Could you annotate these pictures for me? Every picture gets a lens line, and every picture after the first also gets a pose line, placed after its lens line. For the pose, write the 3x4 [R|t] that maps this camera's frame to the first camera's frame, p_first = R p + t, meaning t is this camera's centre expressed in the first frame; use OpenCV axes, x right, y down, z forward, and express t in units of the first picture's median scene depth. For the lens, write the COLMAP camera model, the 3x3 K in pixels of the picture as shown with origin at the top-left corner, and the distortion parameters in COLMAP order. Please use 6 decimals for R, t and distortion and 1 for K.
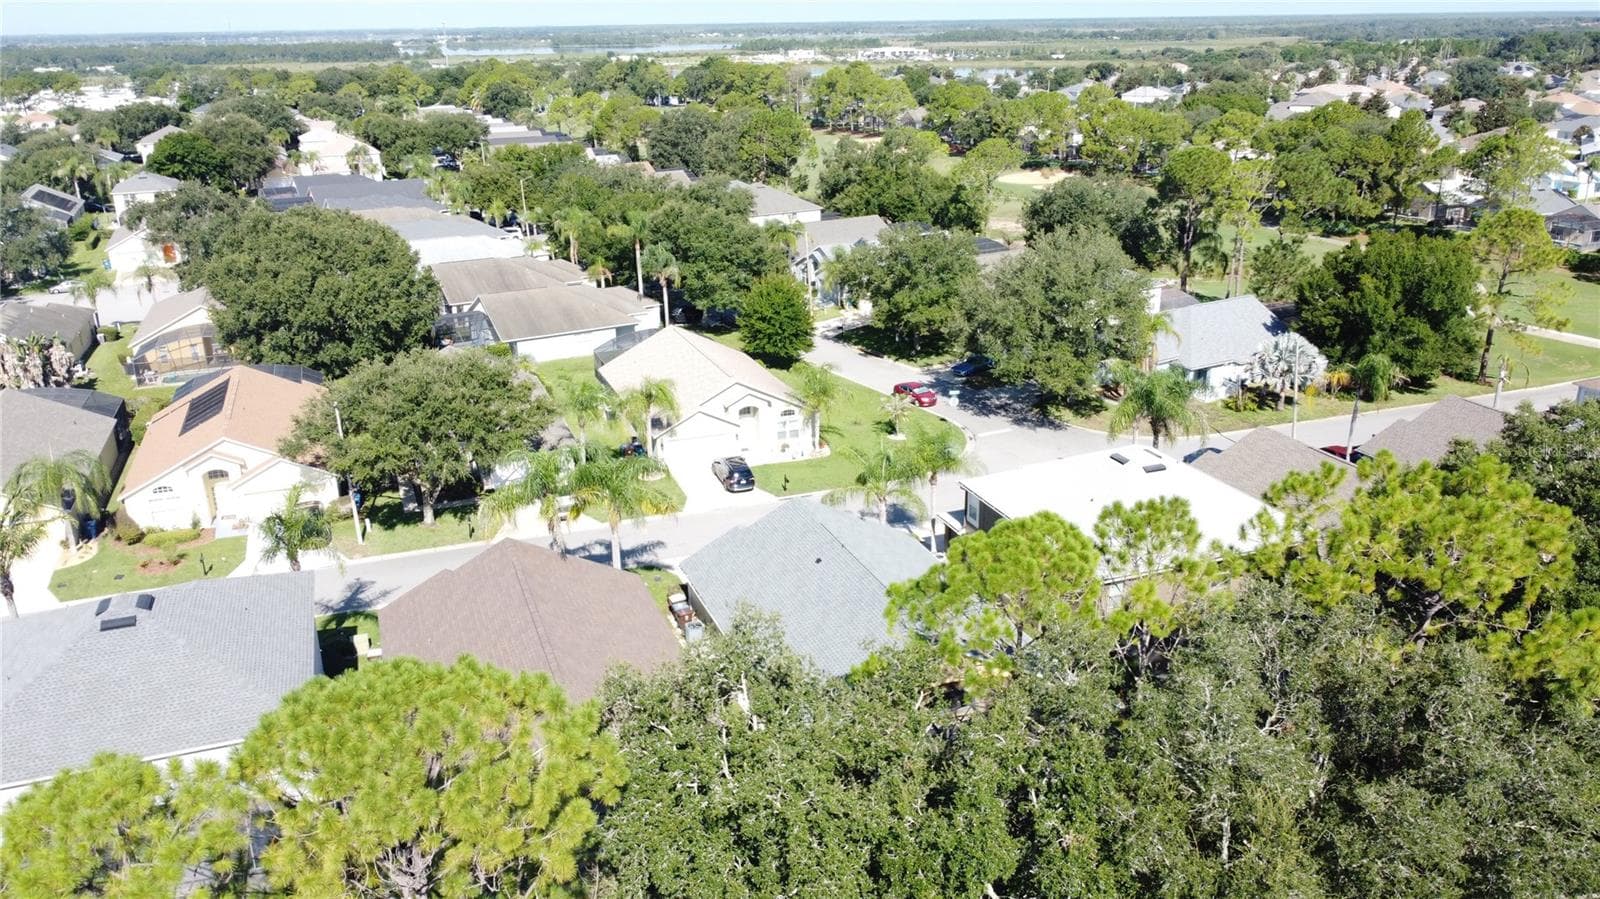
lens RADIAL K [[1205.6, 0, 800.0], [0, 1205.6, 449.5], [0, 0, 1]] dist [0.002206, -0.011176]
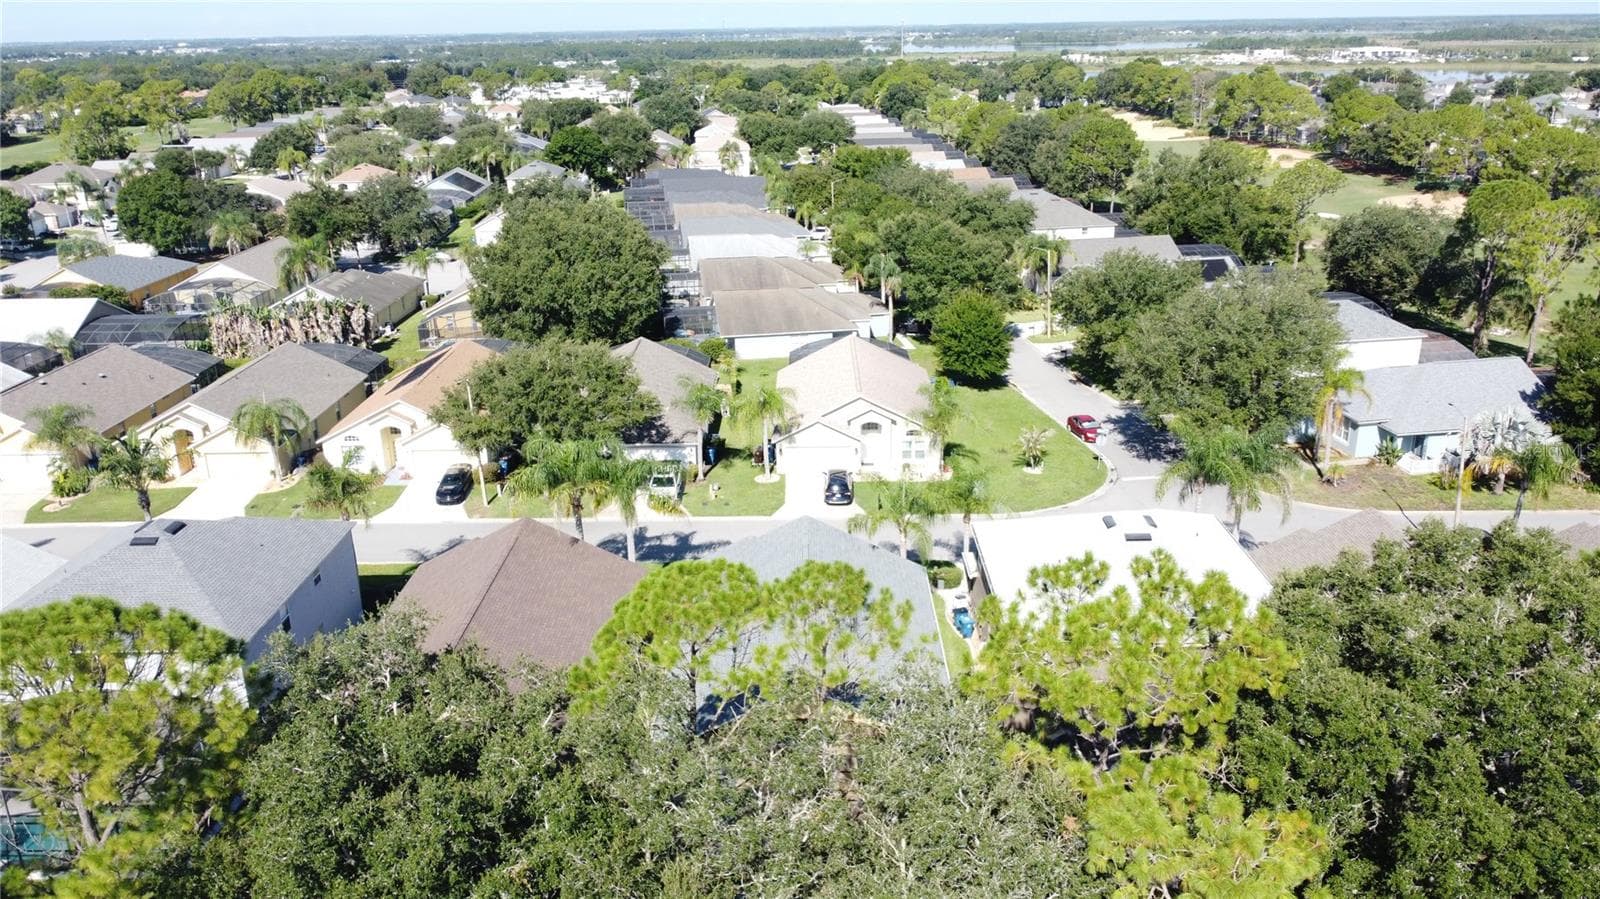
lens RADIAL K [[1205.6, 0, 800.0], [0, 1205.6, 449.5], [0, 0, 1]] dist [0.002206, -0.011176]
pose [[0.934463, 0.116213, -0.336561, 0.167715], [-0.115470, 0.993061, 0.022296, -0.019688], [0.336817, 0.018028, 0.941398, 0.019635]]
